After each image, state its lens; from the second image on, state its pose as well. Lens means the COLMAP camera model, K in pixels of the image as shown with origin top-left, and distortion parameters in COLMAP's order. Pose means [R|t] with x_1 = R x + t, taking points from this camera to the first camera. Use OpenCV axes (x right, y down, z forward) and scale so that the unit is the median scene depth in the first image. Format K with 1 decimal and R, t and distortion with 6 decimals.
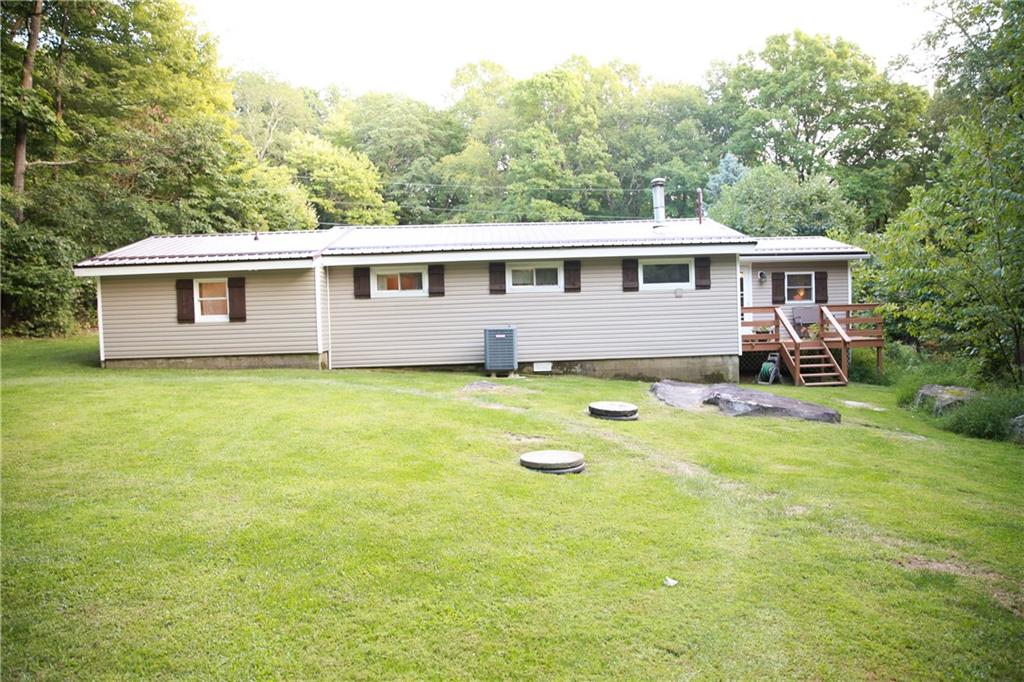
lens RADIAL K [[693.7, 0, 515.1], [0, 693.7, 332.5], [0, 0, 1]] dist [-0.083034, 0.020014]
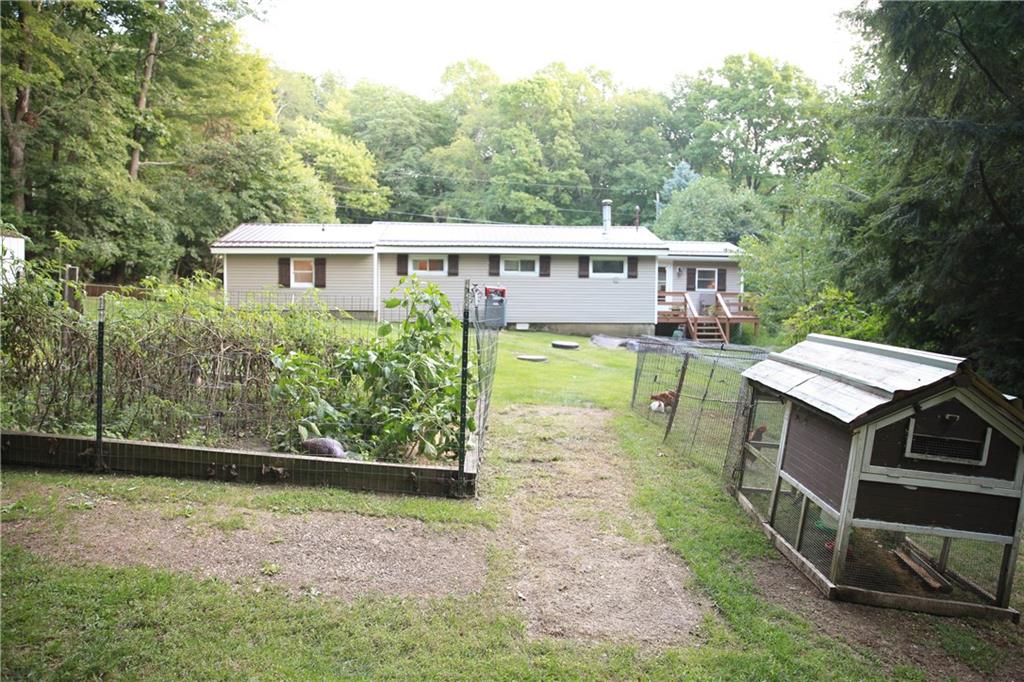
lens RADIAL K [[693.7, 0, 511.6], [0, 693.7, 341.7], [0, 0, 1]] dist [-0.083034, 0.020014]
pose [[0.998518, 0.036460, 0.040393, -0.021929], [-0.038158, 0.998384, 0.042108, 0.010619], [-0.038792, -0.043587, 0.998296, -0.247933]]
